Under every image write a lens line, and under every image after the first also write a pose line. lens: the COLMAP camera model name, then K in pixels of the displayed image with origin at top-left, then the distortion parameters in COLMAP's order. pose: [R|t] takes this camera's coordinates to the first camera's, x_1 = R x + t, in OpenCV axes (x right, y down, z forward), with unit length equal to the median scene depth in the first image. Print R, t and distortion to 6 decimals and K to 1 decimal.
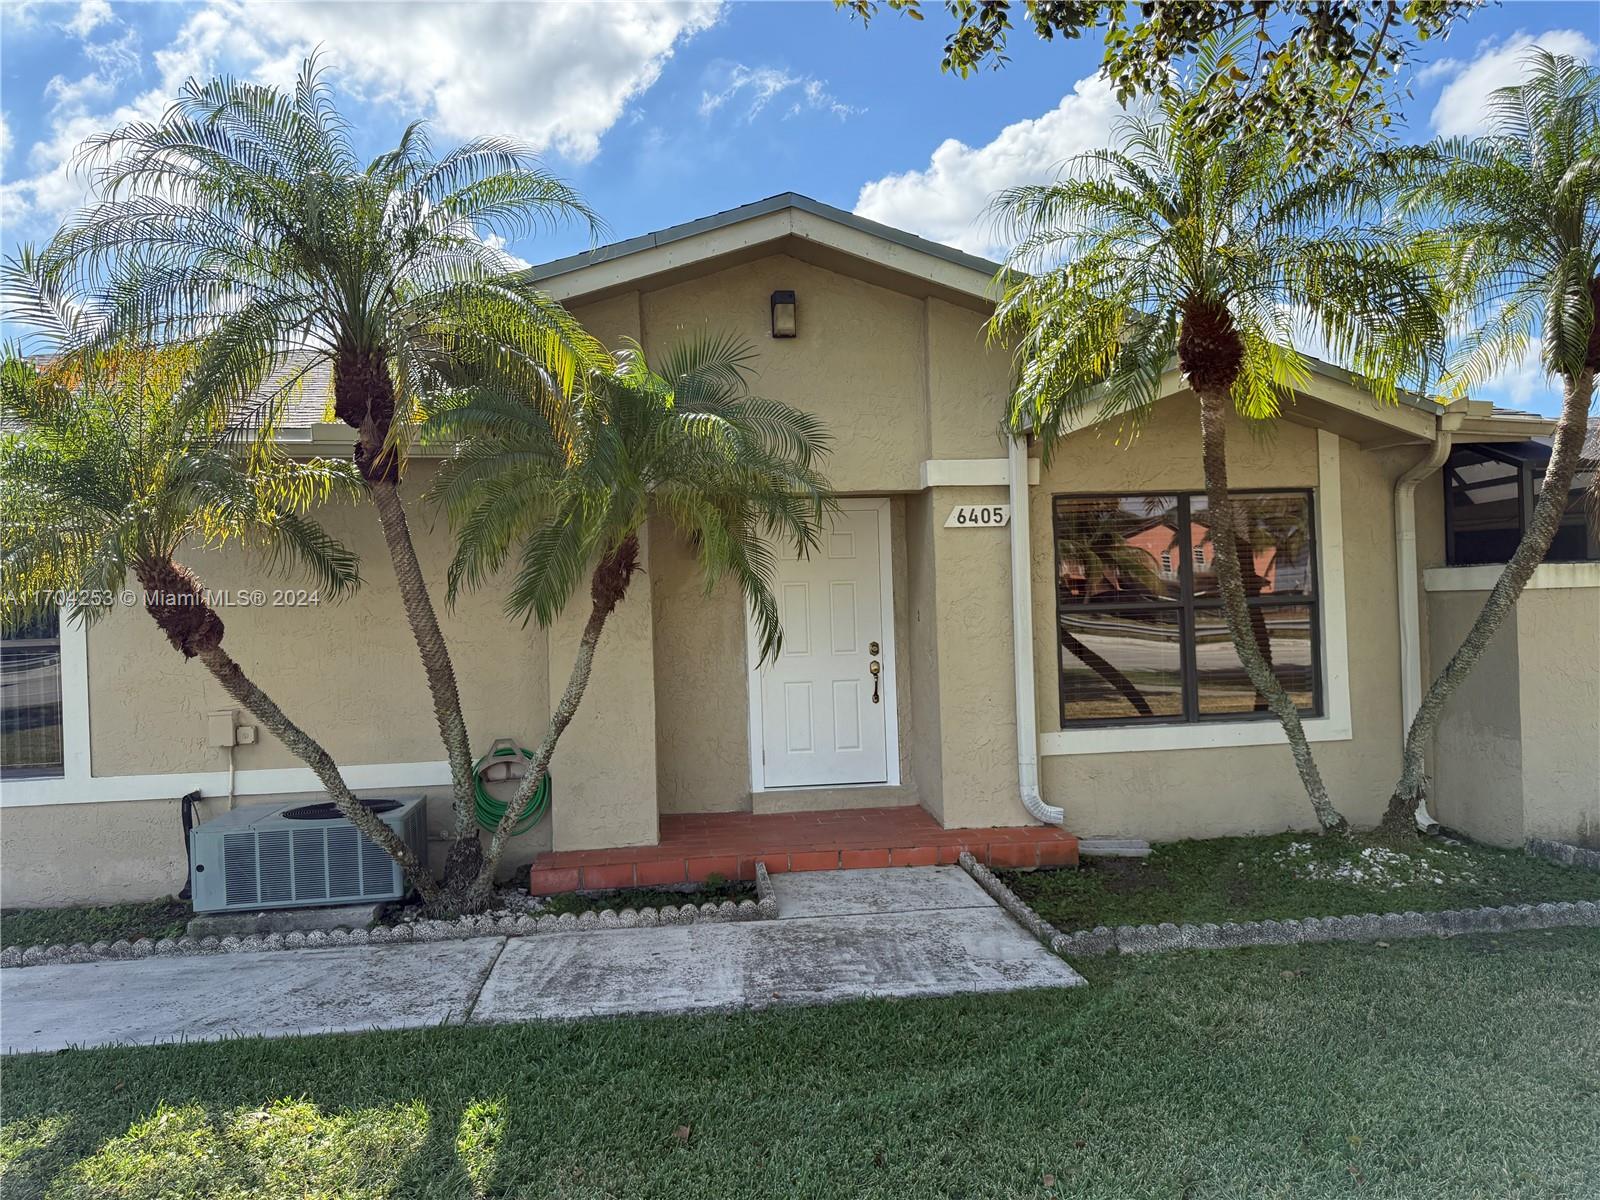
lens RADIAL K [[1129.0, 0, 798.4], [0, 1129.0, 590.3], [0, 0, 1]] dist [0.050377, -0.081685]
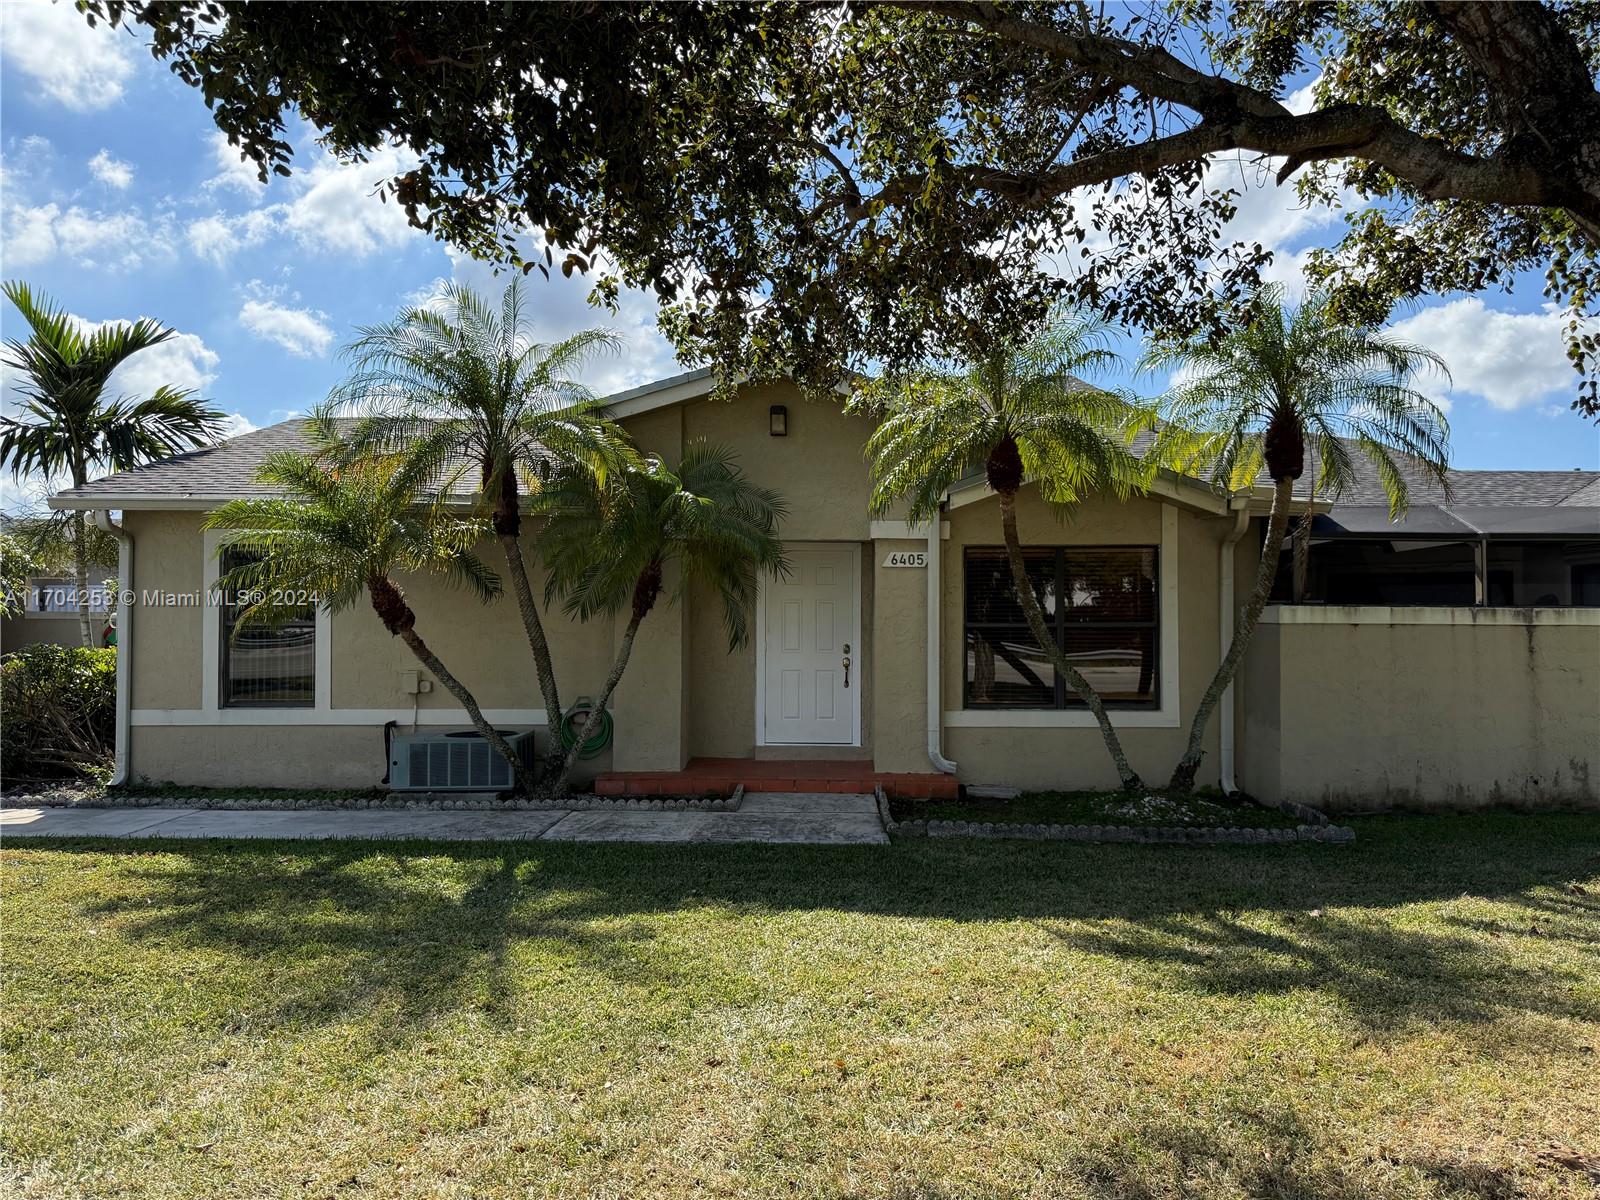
lens RADIAL K [[1129.0, 0, 808.5], [0, 1129.0, 592.0], [0, 0, 1]] dist [0.050377, -0.081685]
pose [[0.991157, 0.032655, -0.128610, 0.245960], [-0.033466, 0.999431, -0.004150, -0.015369], [0.128401, 0.008417, 0.991687, -0.506520]]
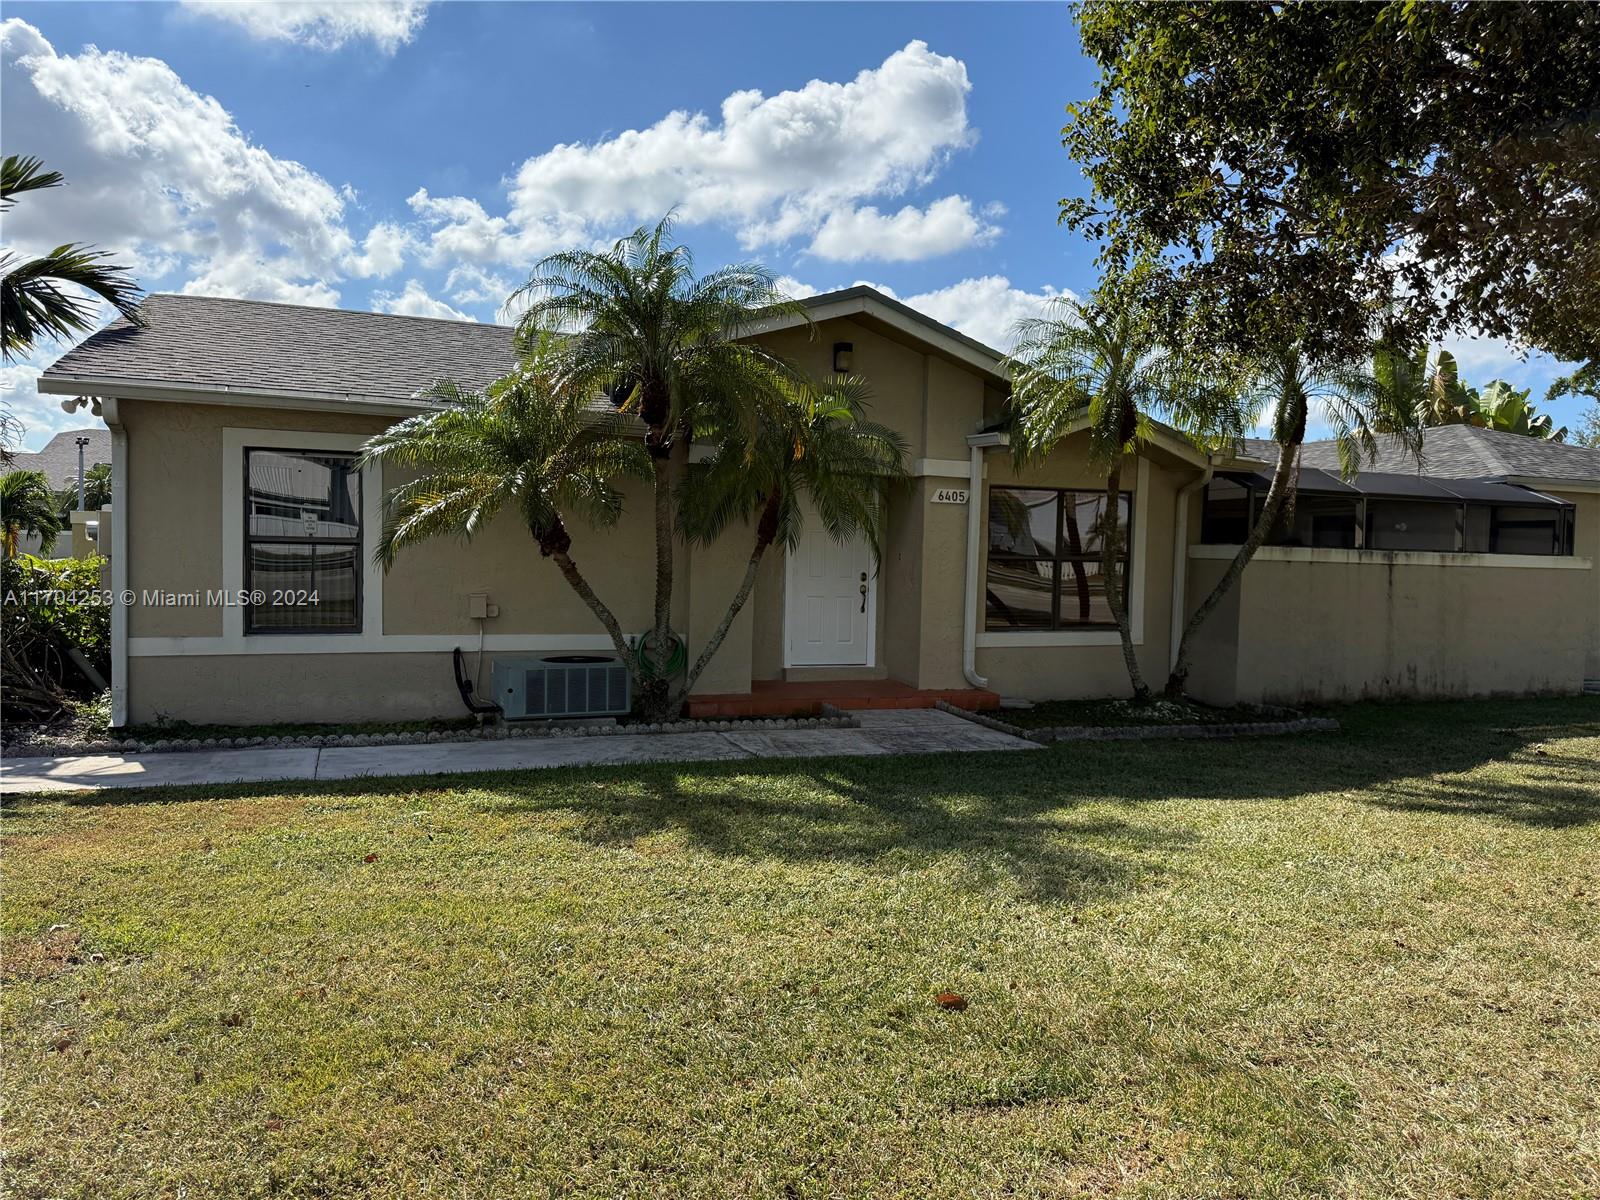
lens RADIAL K [[1129.0, 0, 800.1], [0, 1129.0, 603.1], [0, 0, 1]] dist [0.050377, -0.081685]
pose [[0.968019, 0.044017, 0.246986, -0.479399], [-0.059155, 0.996776, 0.054205, 0.012067], [-0.243804, -0.067082, 0.967502, -0.555221]]
